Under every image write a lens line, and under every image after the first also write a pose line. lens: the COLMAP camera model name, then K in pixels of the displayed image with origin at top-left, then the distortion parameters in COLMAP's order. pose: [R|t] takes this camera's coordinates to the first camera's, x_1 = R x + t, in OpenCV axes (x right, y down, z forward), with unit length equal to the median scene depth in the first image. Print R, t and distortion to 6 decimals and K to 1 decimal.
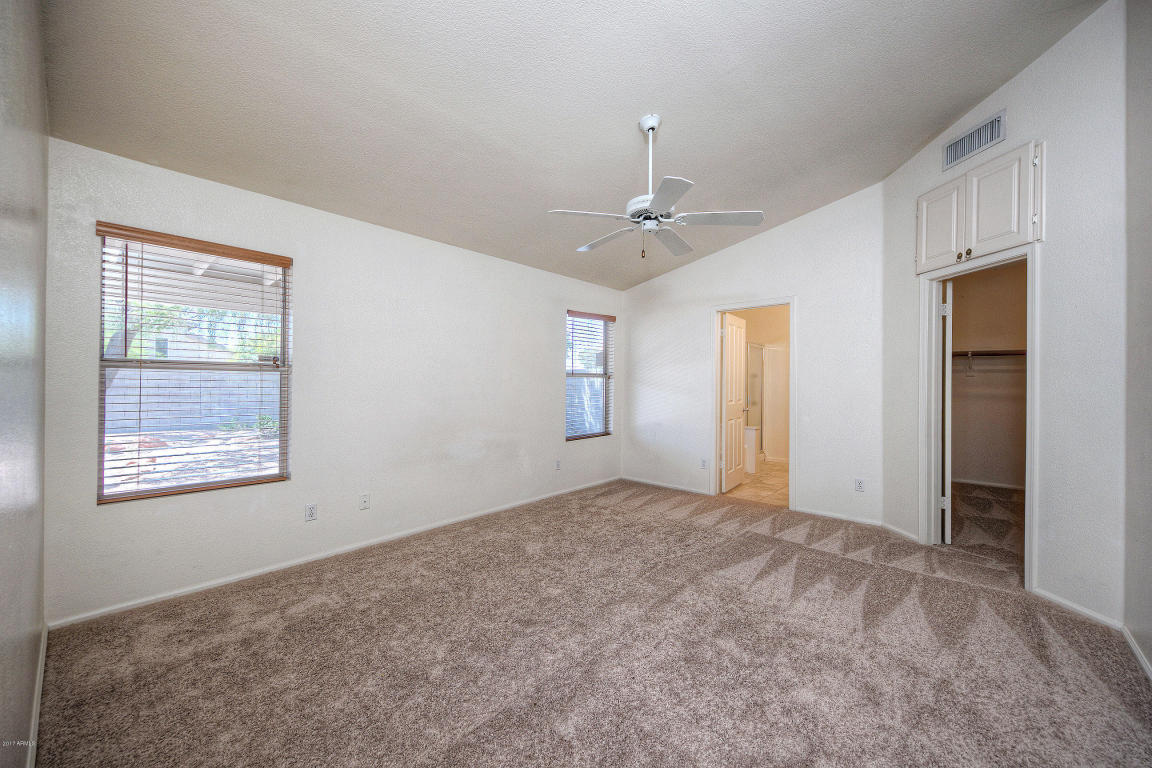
lens RADIAL K [[445.3, 0, 573.9], [0, 445.3, 382.2], [0, 0, 1]] dist [0.002480, 0.000248]
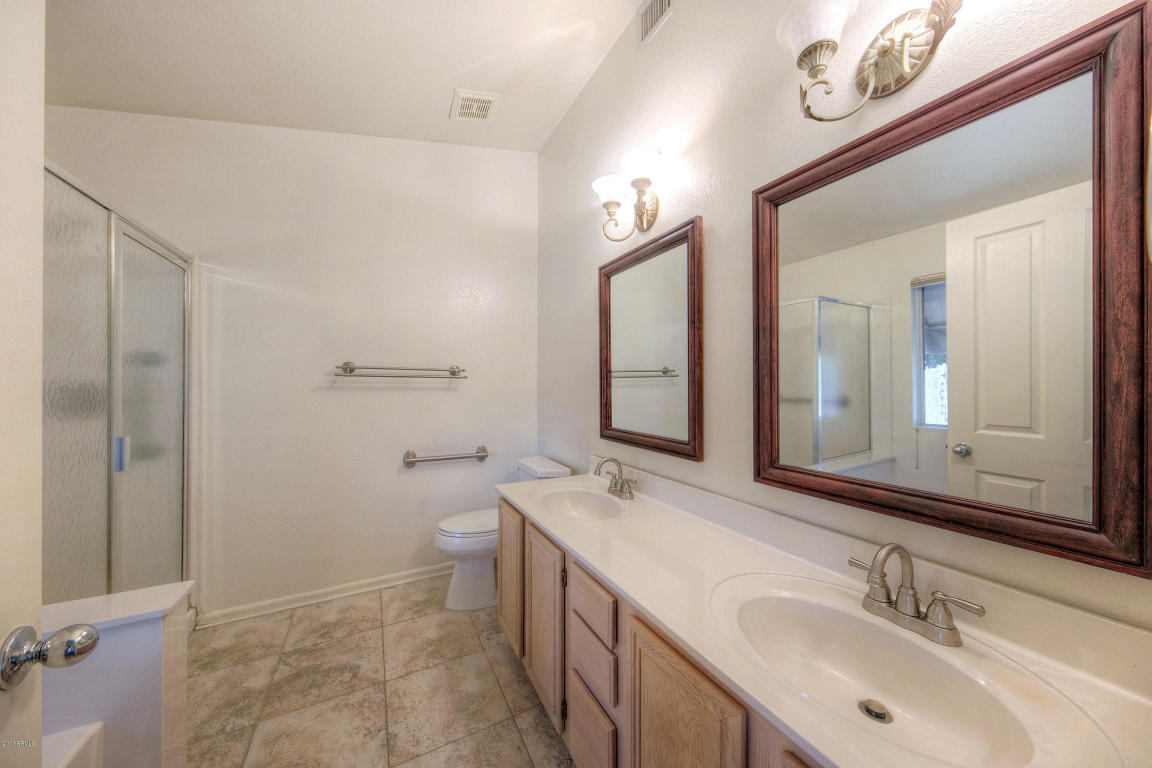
lens RADIAL K [[369.0, 0, 577.9], [0, 369.0, 383.3], [0, 0, 1]] dist [-0.013542, -0.000470]
pose [[0.326701, -0.008344, 0.945091, 0.275569], [0.002806, 0.999965, 0.007859, 0.000067], [-0.945124, 0.000085, 0.326713, 0.662256]]
